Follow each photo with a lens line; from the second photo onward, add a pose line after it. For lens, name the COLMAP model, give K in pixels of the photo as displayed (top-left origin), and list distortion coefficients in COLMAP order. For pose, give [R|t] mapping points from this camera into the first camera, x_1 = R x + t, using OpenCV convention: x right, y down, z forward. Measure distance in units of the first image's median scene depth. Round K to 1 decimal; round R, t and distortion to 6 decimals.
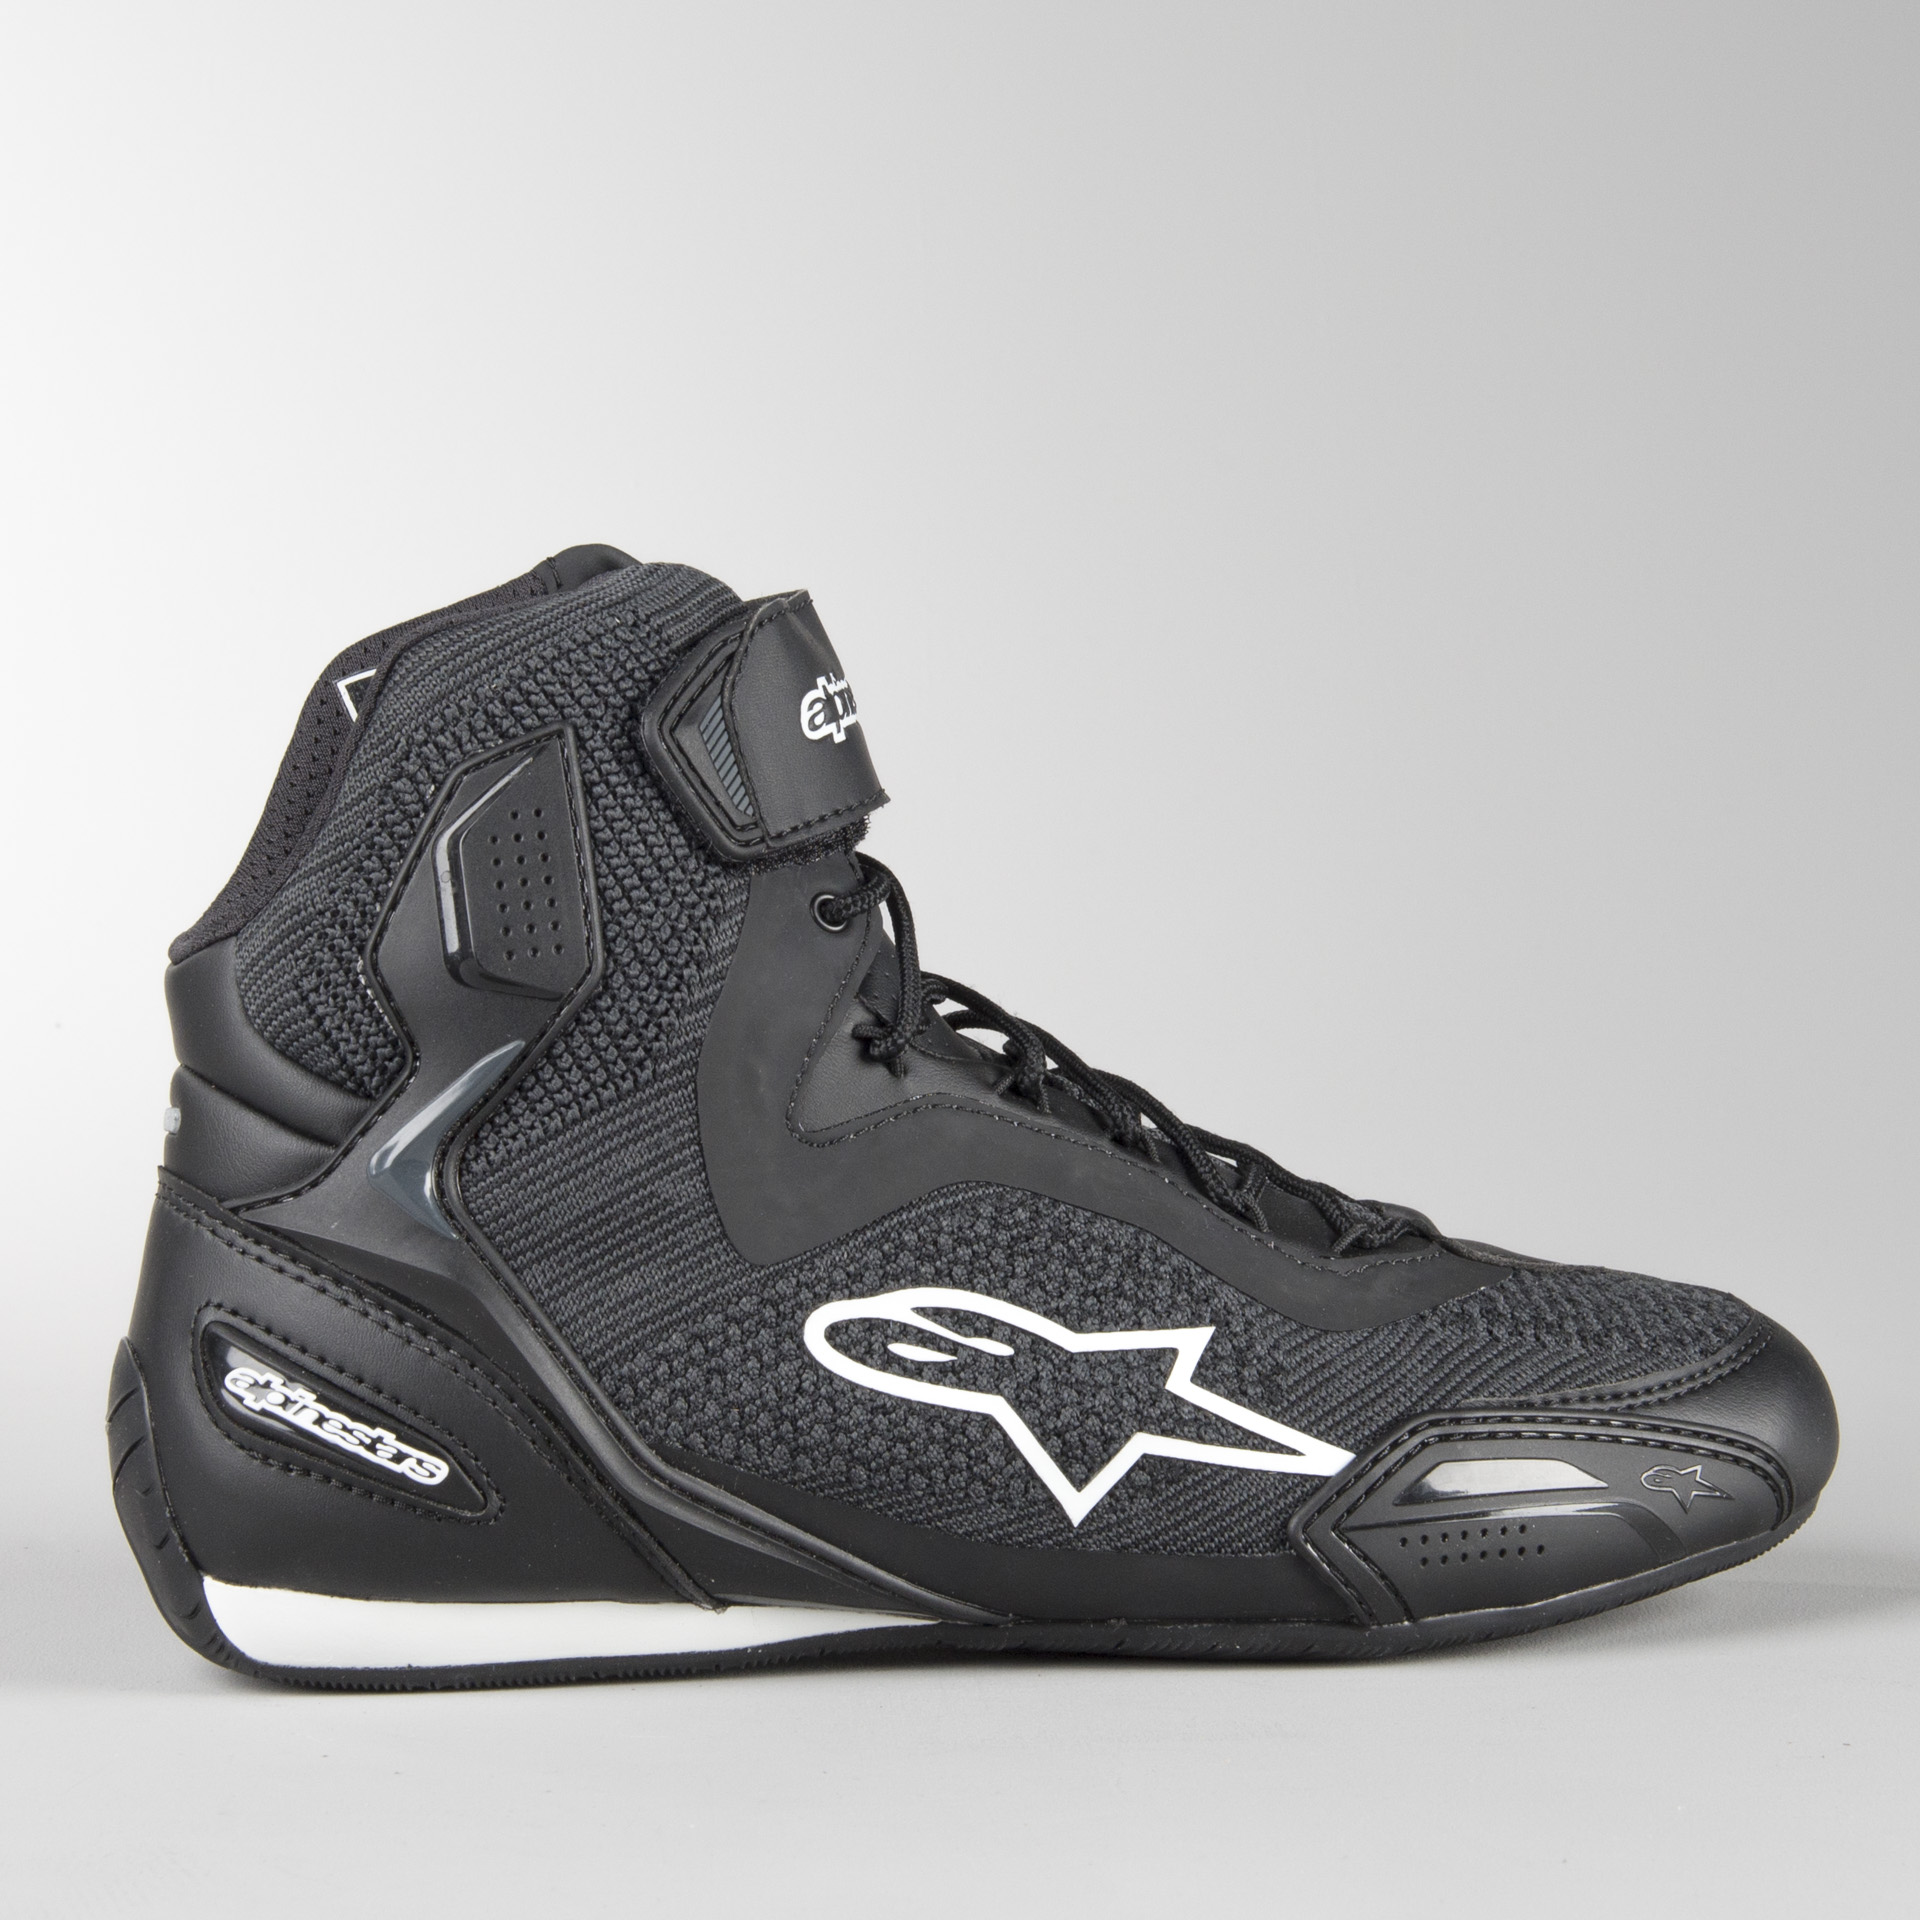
lens RADIAL K [[5435.2, 0, 988.2], [0, 5435.2, 872.1], [0, 0, 1]] dist [0.211606, 0.000000]
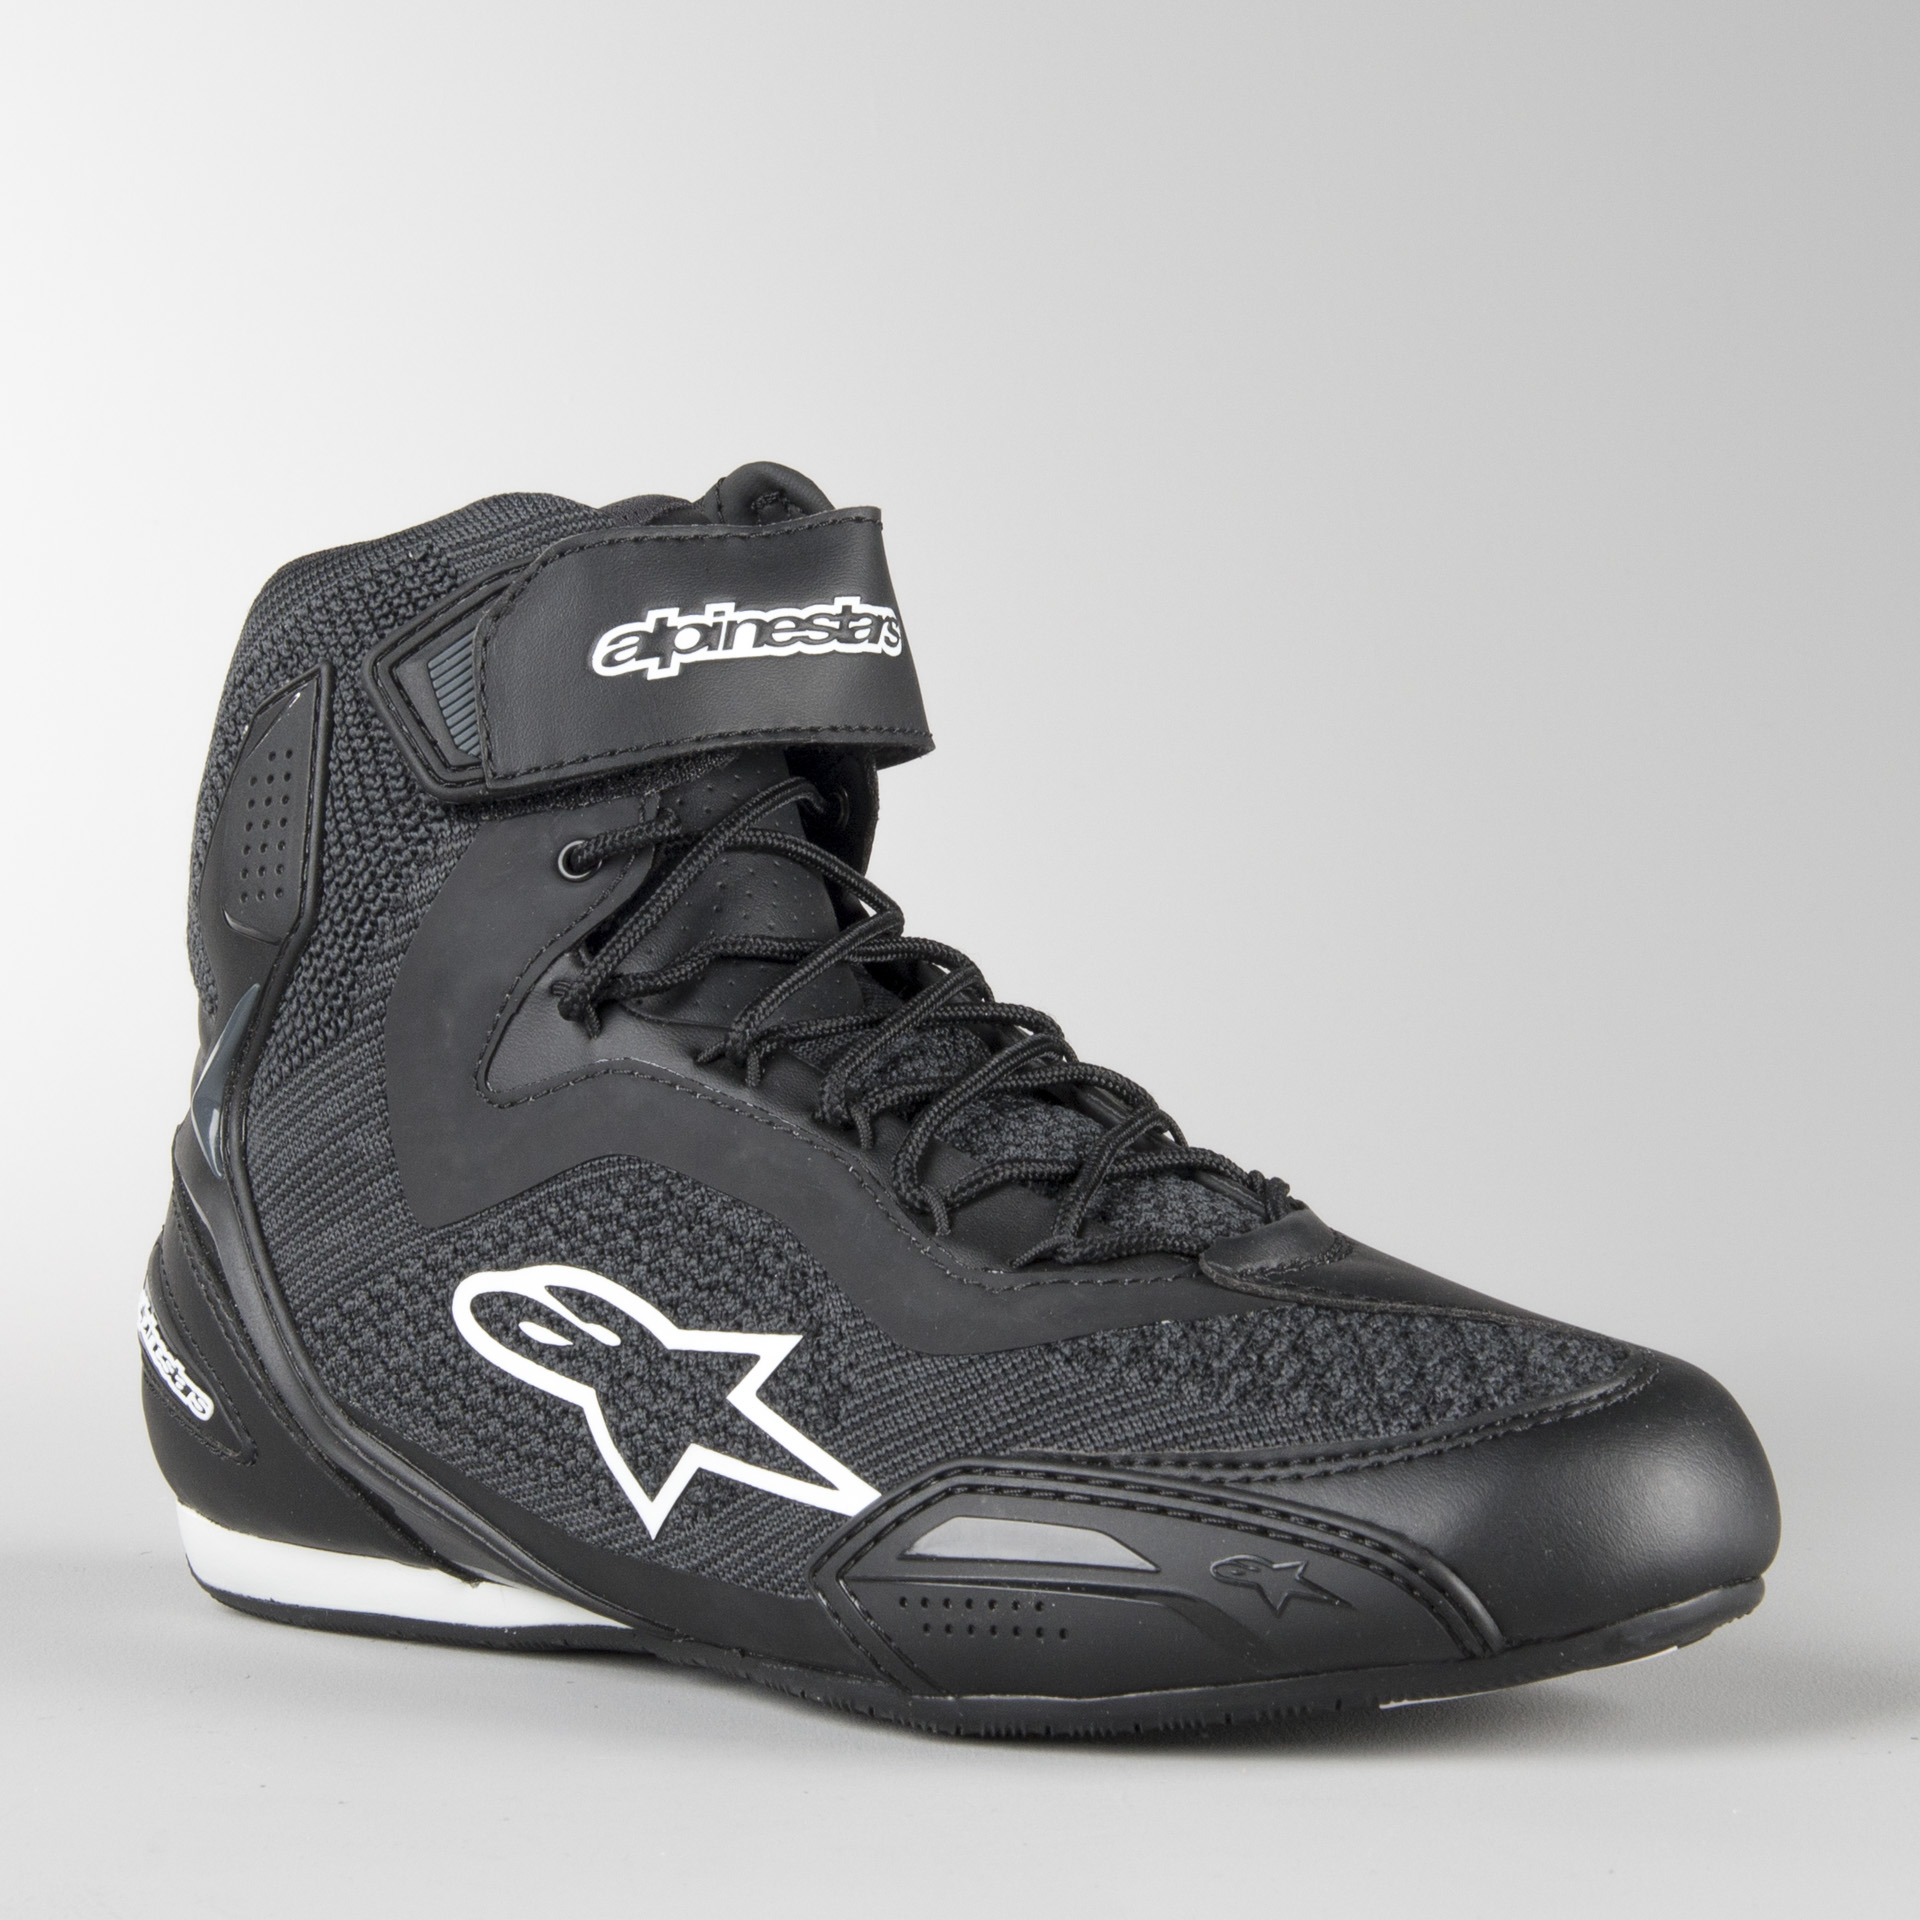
lens RADIAL K [[5435.2, 0, 1196.3], [0, 5435.2, 860.6], [0, 0, 1]] dist [0.211606, 0.000000]
pose [[0.625615, 0.021287, -0.779841, 0.786495], [-0.003952, 0.999701, 0.024118, -0.015970], [0.780122, -0.012006, 0.625513, 0.502881]]
